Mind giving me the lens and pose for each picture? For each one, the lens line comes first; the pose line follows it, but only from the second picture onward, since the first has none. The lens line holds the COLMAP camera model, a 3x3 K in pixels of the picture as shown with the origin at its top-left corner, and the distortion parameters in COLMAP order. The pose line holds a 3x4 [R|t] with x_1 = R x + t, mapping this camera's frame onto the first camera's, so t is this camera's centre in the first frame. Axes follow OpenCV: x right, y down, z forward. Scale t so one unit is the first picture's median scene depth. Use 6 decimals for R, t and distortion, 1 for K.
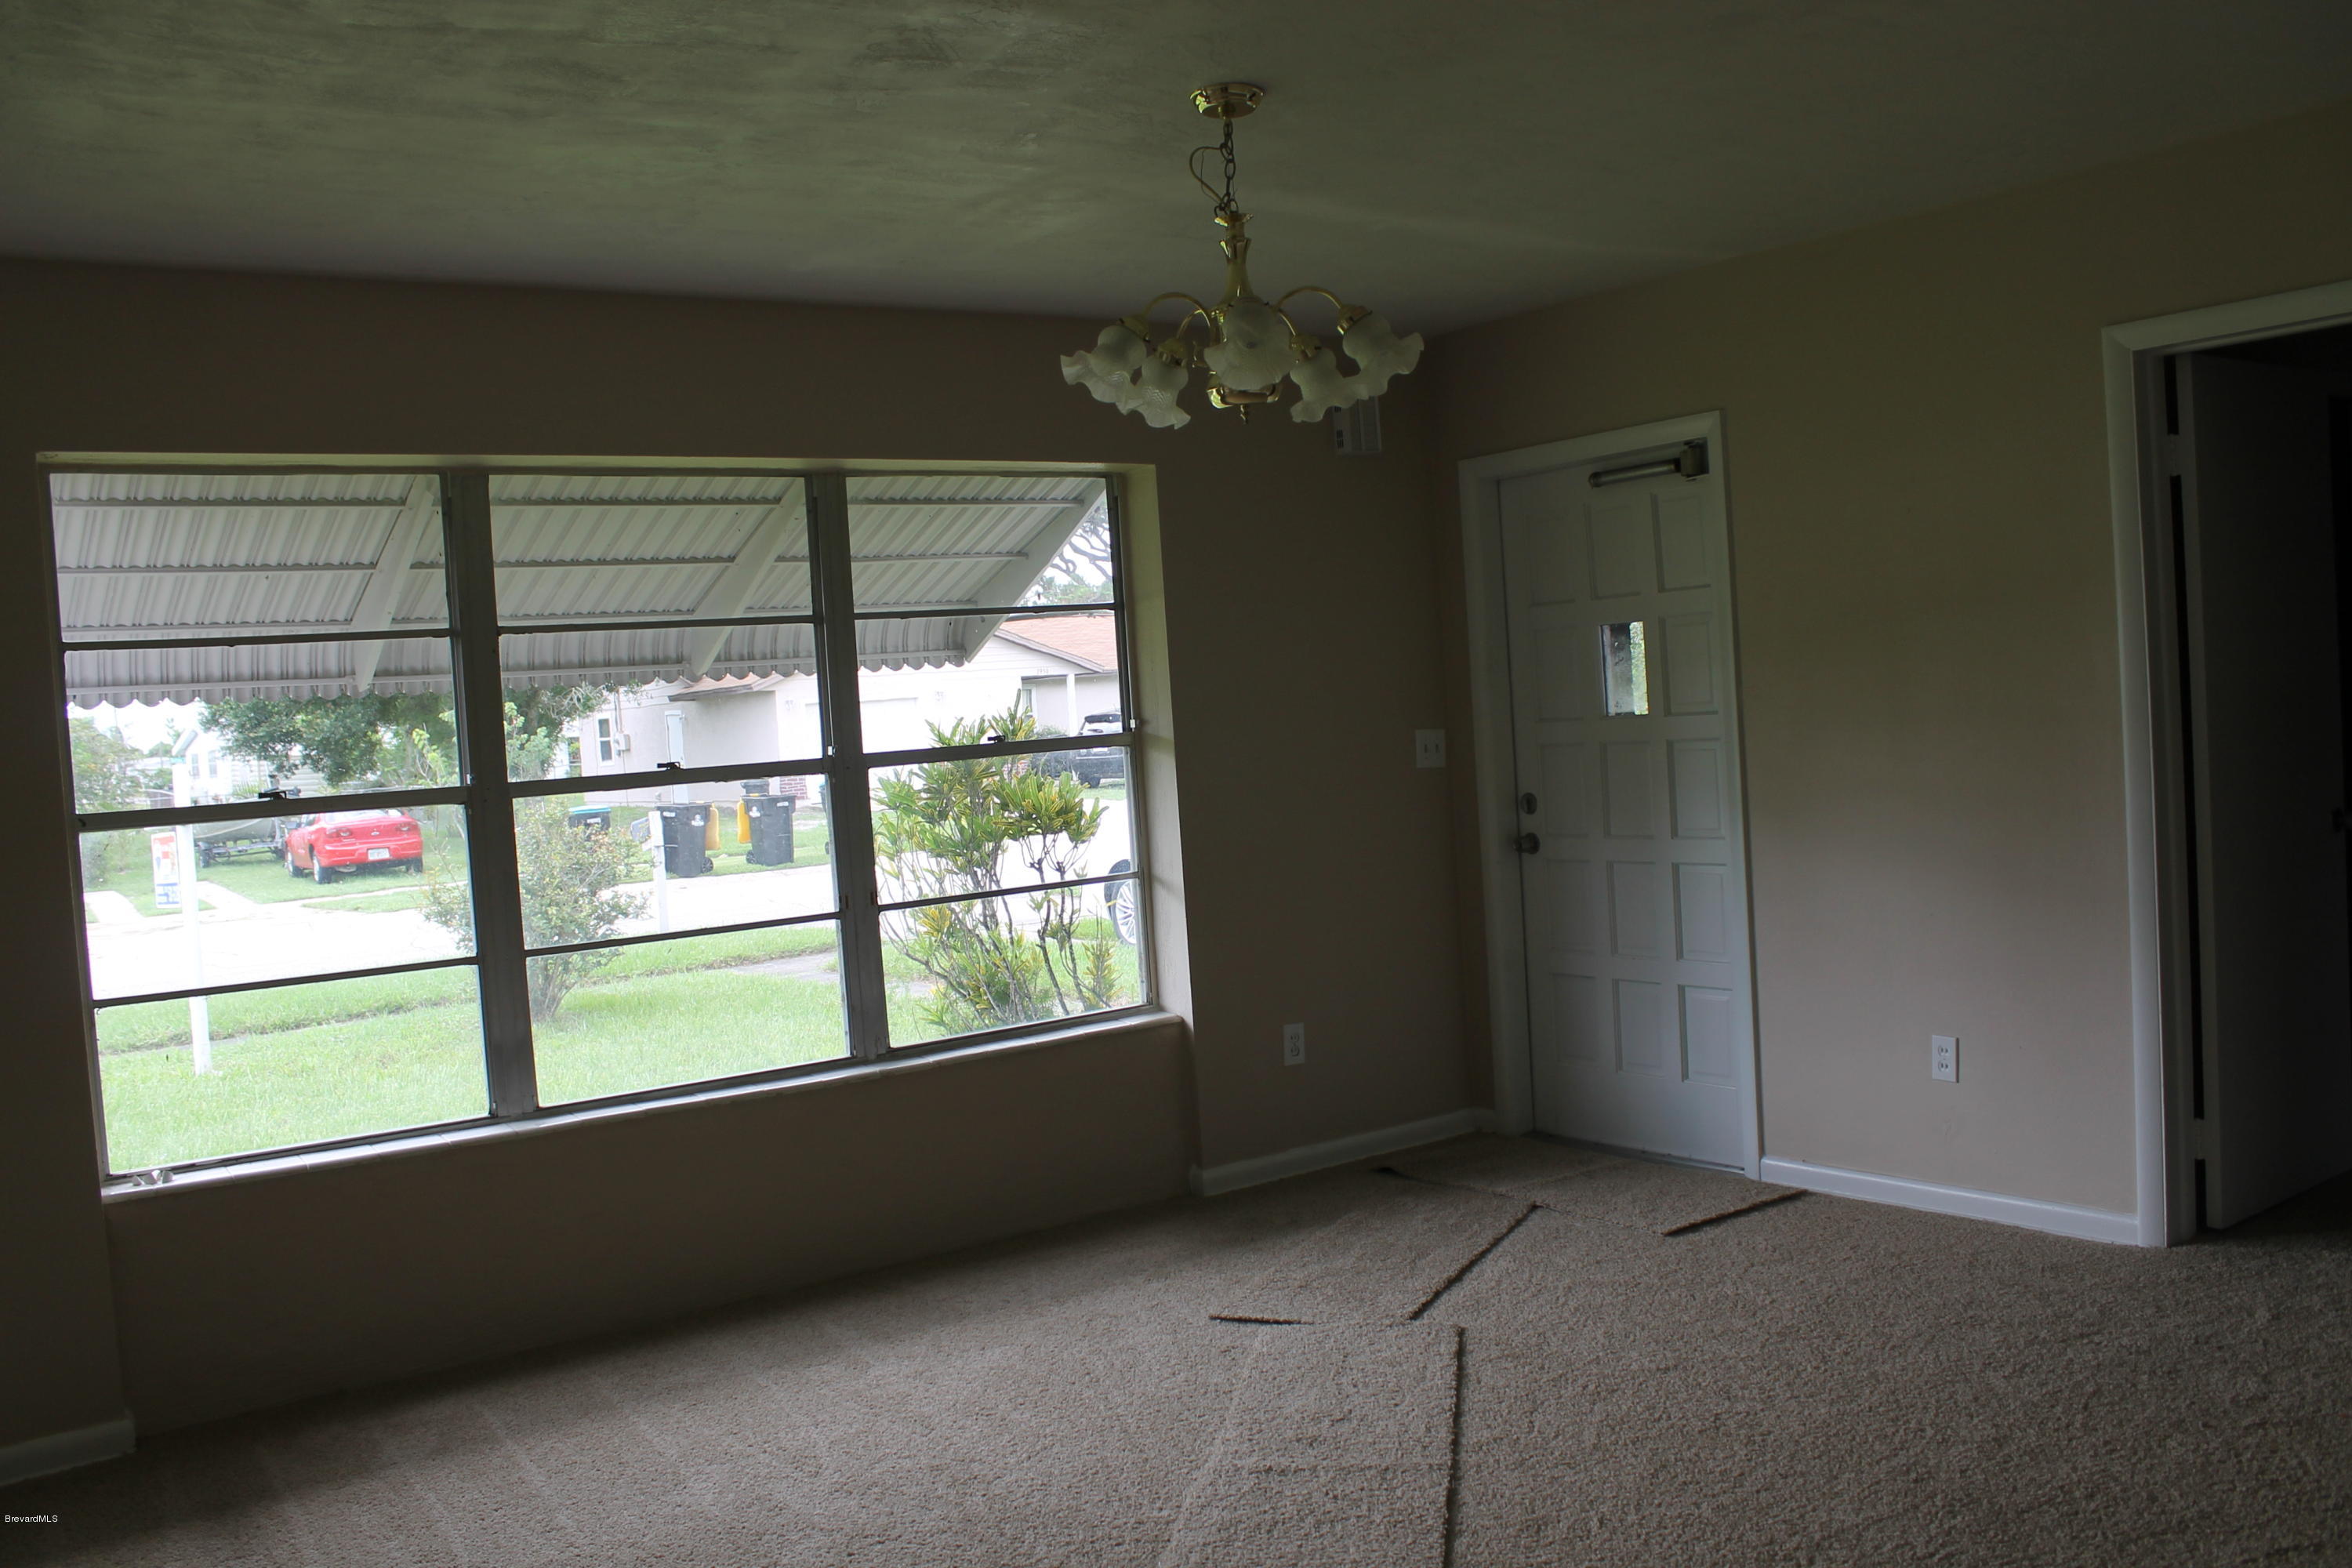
lens RADIAL K [[1977.5, 0, 1159.9], [0, 1977.5, 798.8], [0, 0, 1]] dist [-0.163109, 0.145446]
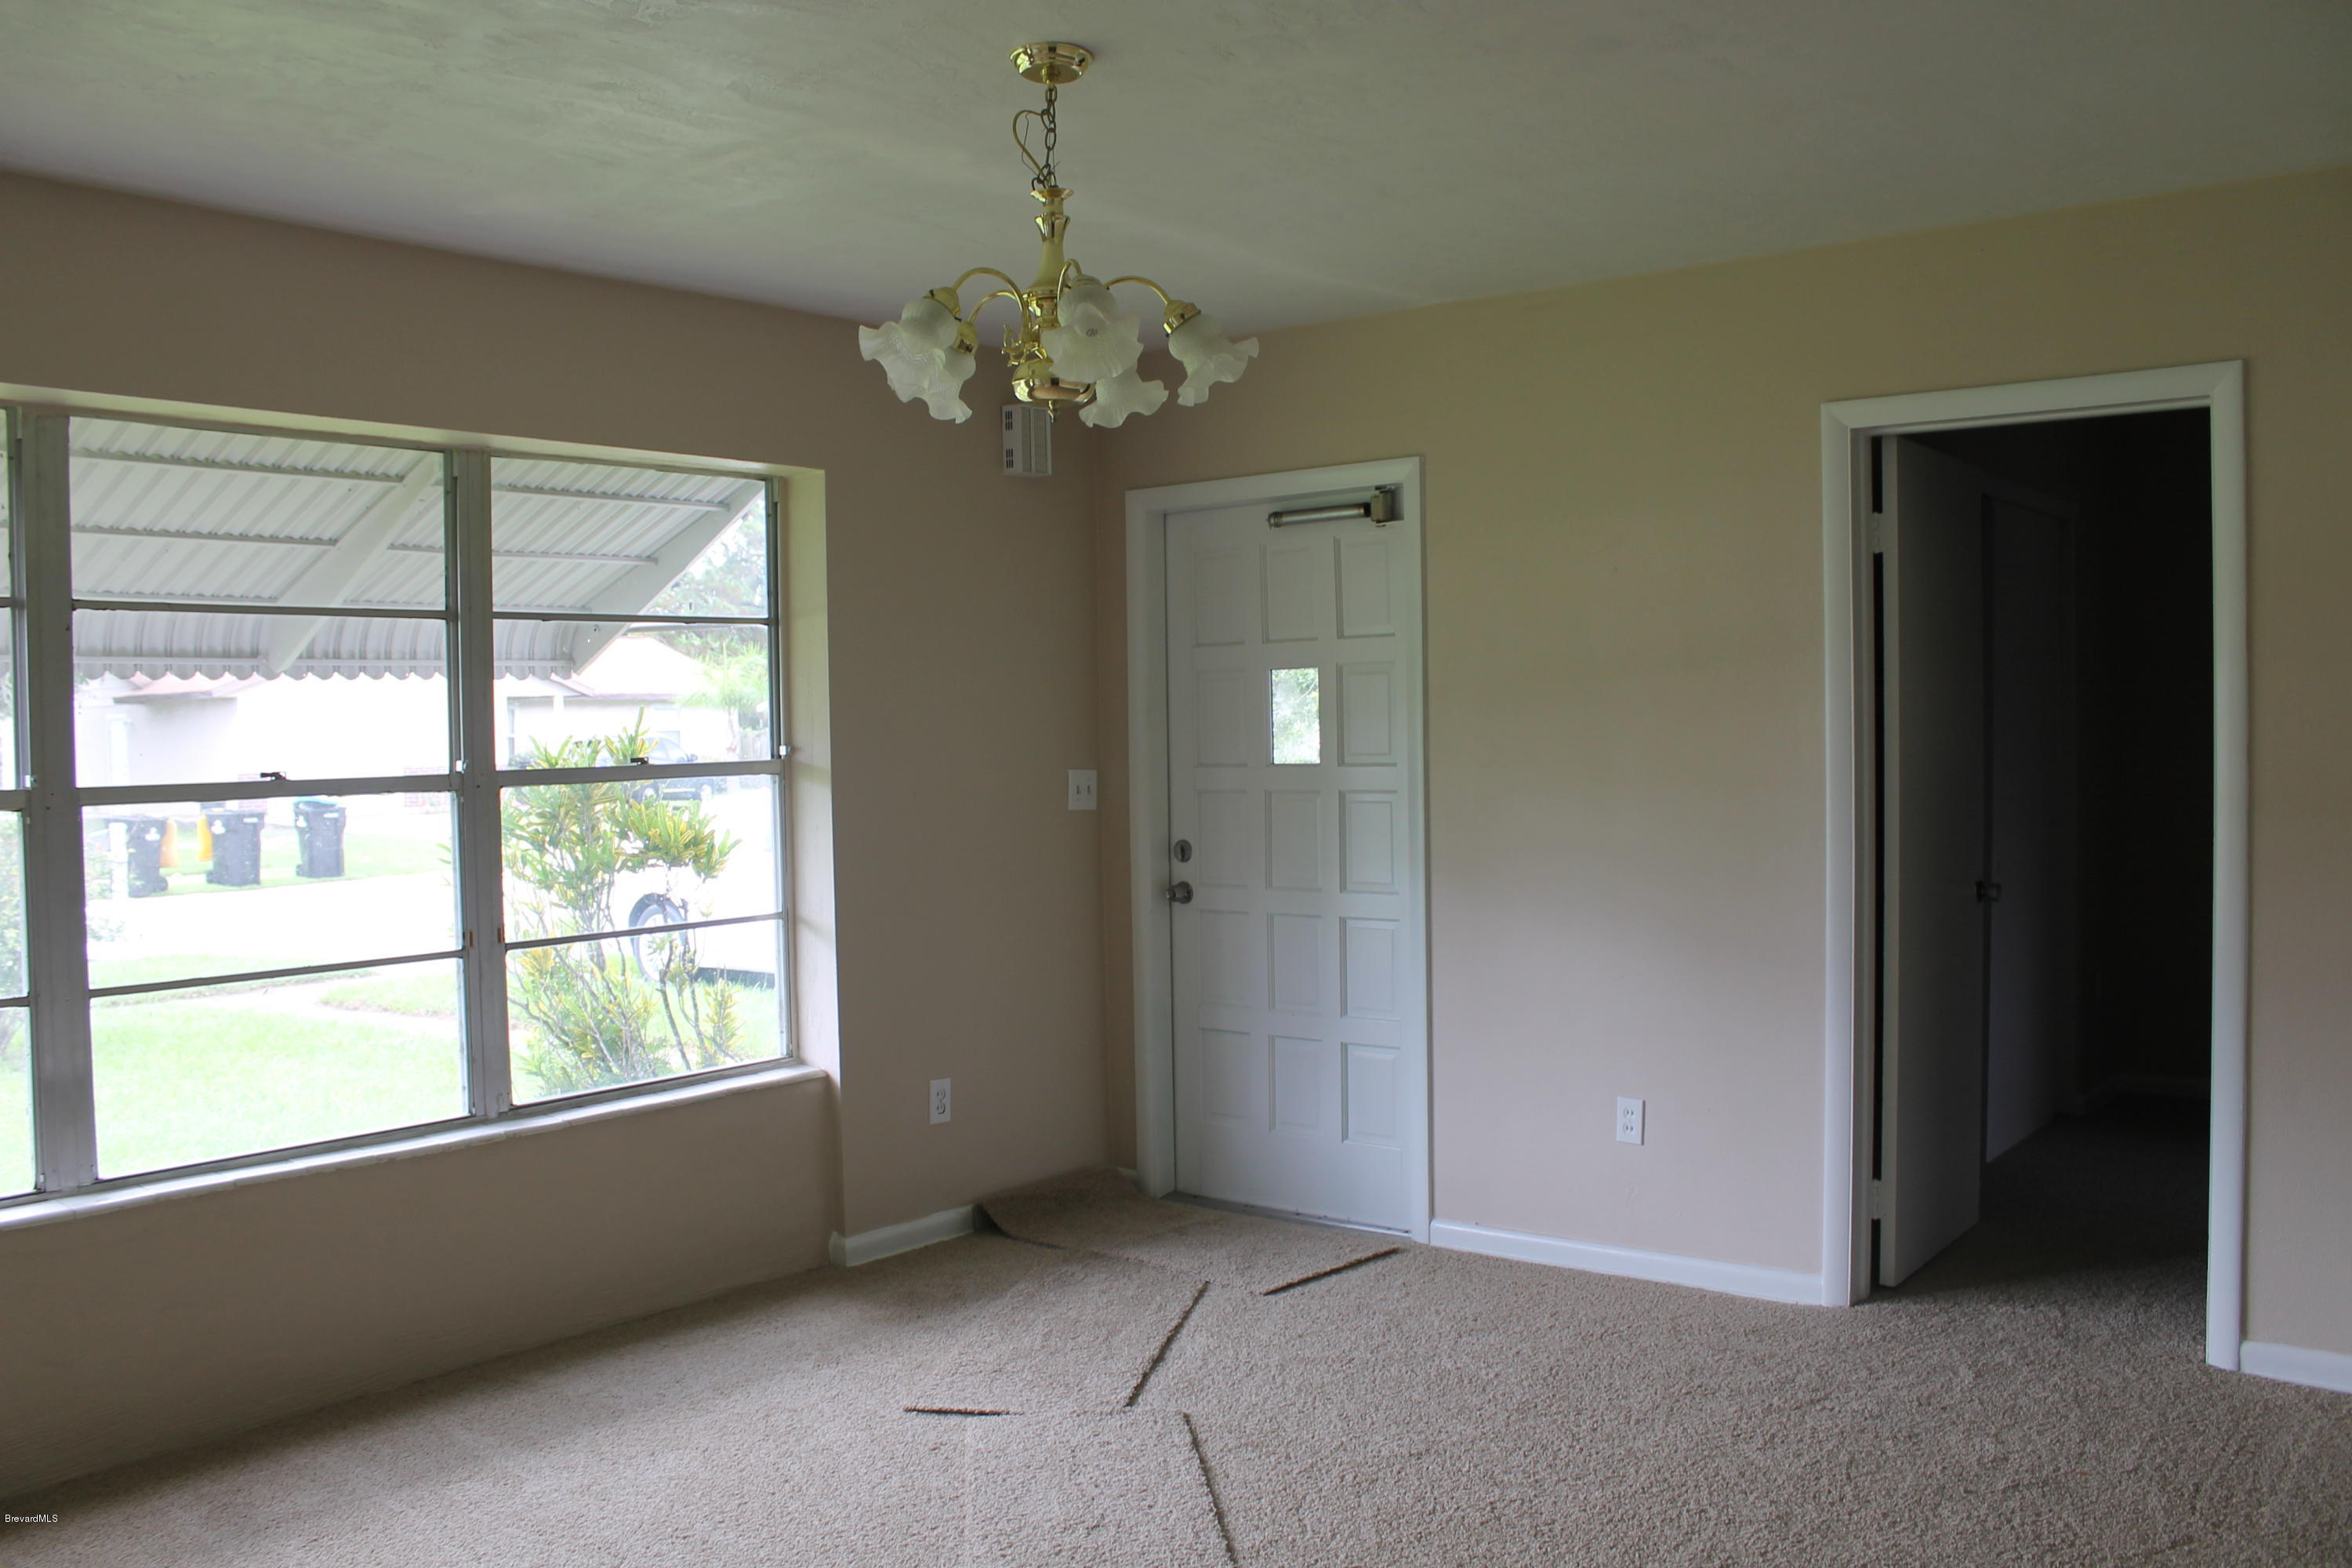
lens RADIAL K [[1977.5, 0, 1173.7], [0, 1977.5, 795.0], [0, 0, 1]] dist [-0.163109, 0.145446]
pose [[0.963210, 0.038722, 0.265947, -0.087674], [-0.032914, 0.999113, -0.026261, 0.000640], [-0.266728, 0.016541, 0.963630, 0.080535]]
